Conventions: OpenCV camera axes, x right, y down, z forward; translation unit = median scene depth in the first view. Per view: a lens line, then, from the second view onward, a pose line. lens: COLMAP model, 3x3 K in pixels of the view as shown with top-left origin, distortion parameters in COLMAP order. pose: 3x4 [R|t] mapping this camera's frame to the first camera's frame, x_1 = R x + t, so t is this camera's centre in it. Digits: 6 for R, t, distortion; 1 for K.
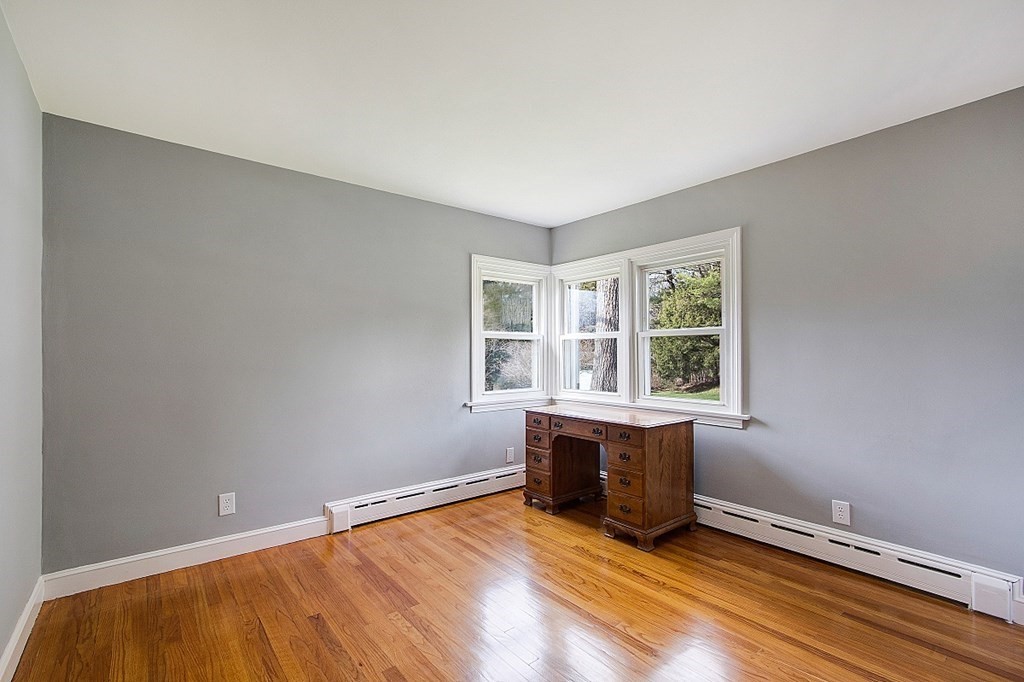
lens RADIAL K [[463.5, 0, 507.6], [0, 463.5, 344.1], [0, 0, 1]] dist [-0.015780, 0.002546]
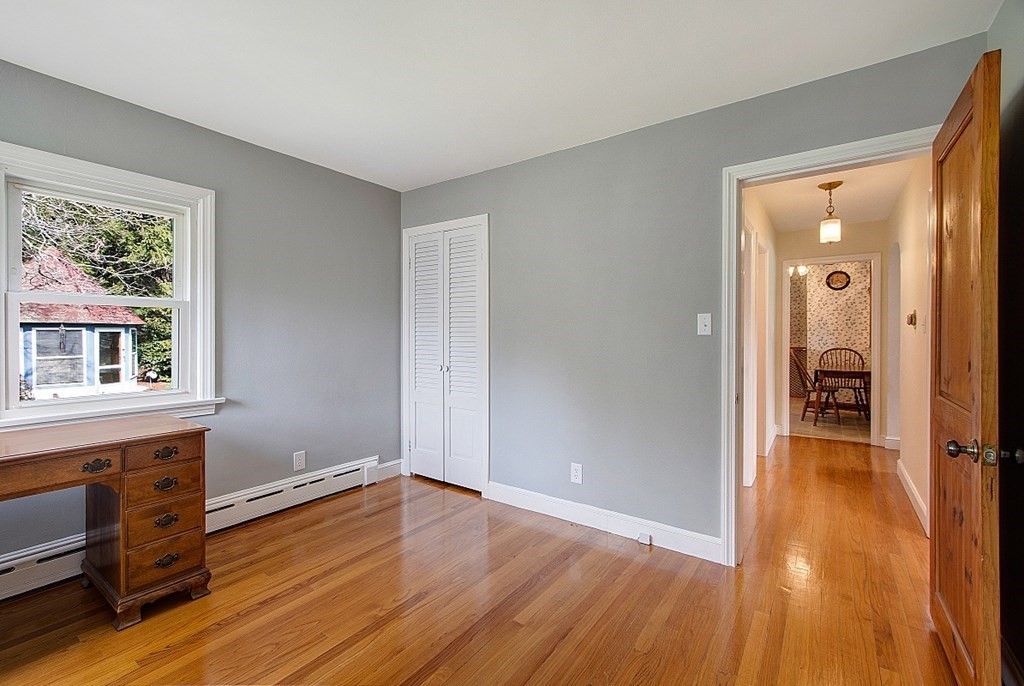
lens RADIAL K [[432.2, 0, 509.0], [0, 432.2, 336.1], [0, 0, 1]] dist [-0.001016, -0.000021]
pose [[-0.265431, -0.002095, 0.964127, -0.498378], [-0.017269, 0.999848, -0.002581, 0.023109], [-0.963975, -0.017335, -0.265427, 0.710654]]
